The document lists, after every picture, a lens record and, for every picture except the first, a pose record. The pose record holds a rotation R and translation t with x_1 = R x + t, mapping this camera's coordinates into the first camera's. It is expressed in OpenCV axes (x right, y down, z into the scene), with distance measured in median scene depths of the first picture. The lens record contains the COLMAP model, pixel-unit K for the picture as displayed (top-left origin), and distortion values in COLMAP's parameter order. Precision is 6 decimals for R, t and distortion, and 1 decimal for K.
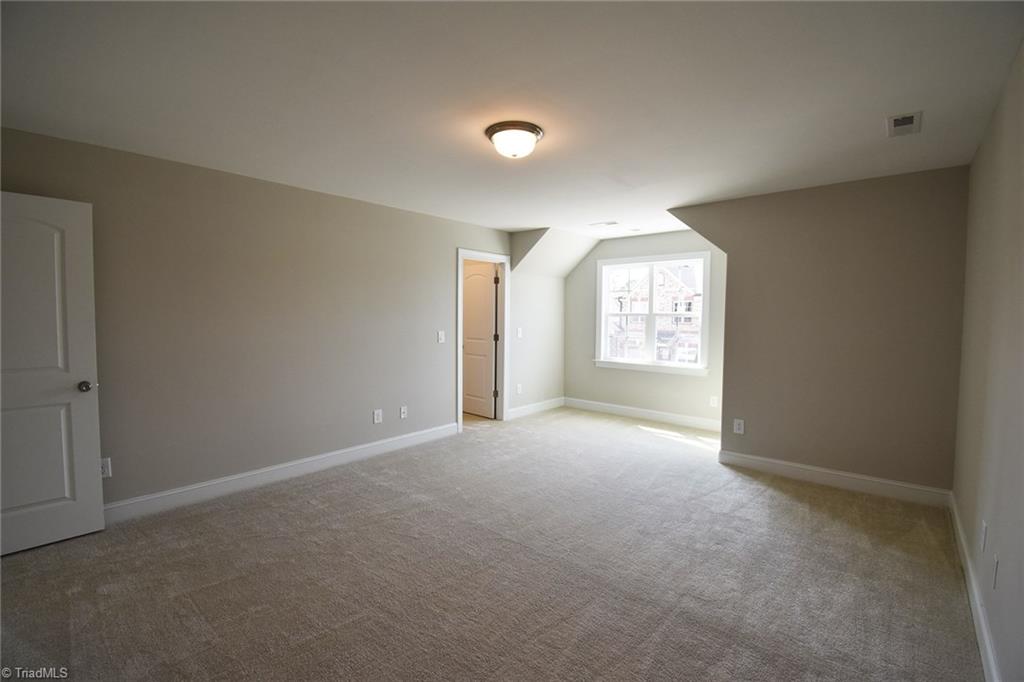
lens RADIAL K [[457.1, 0, 518.9], [0, 457.1, 340.3], [0, 0, 1]] dist [-0.016931, -0.003646]
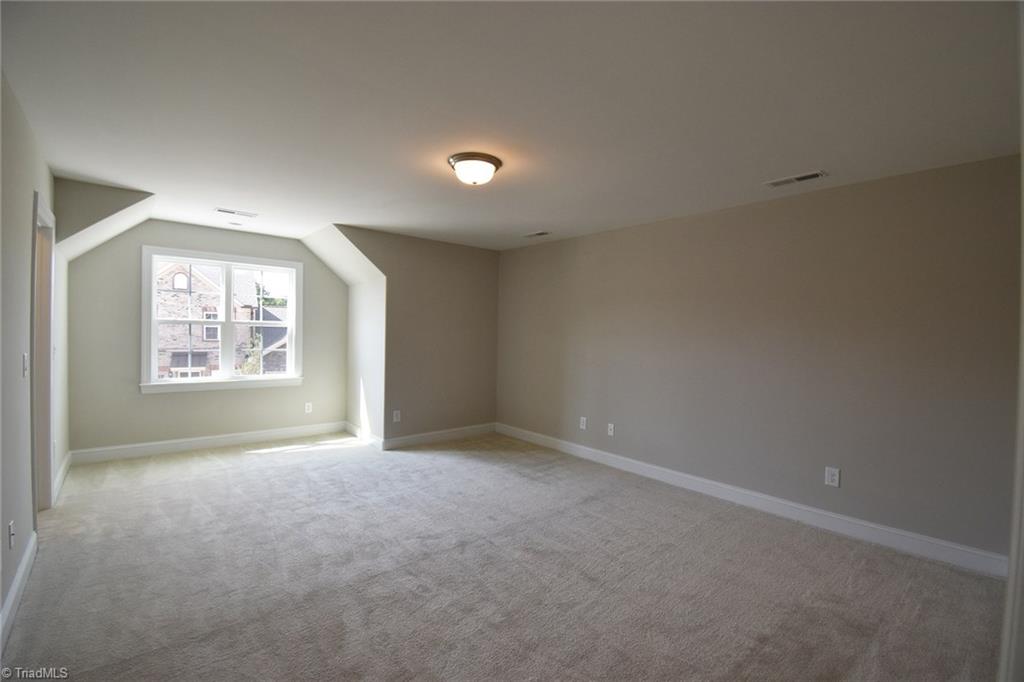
lens RADIAL K [[457.1, 0, 519.7], [0, 457.1, 337.6], [0, 0, 1]] dist [-0.016931, -0.003646]
pose [[0.126731, -0.021842, 0.991697, -0.646527], [0.032143, 0.999323, 0.017902, -0.033866], [-0.991416, 0.029607, 0.127347, 0.457328]]
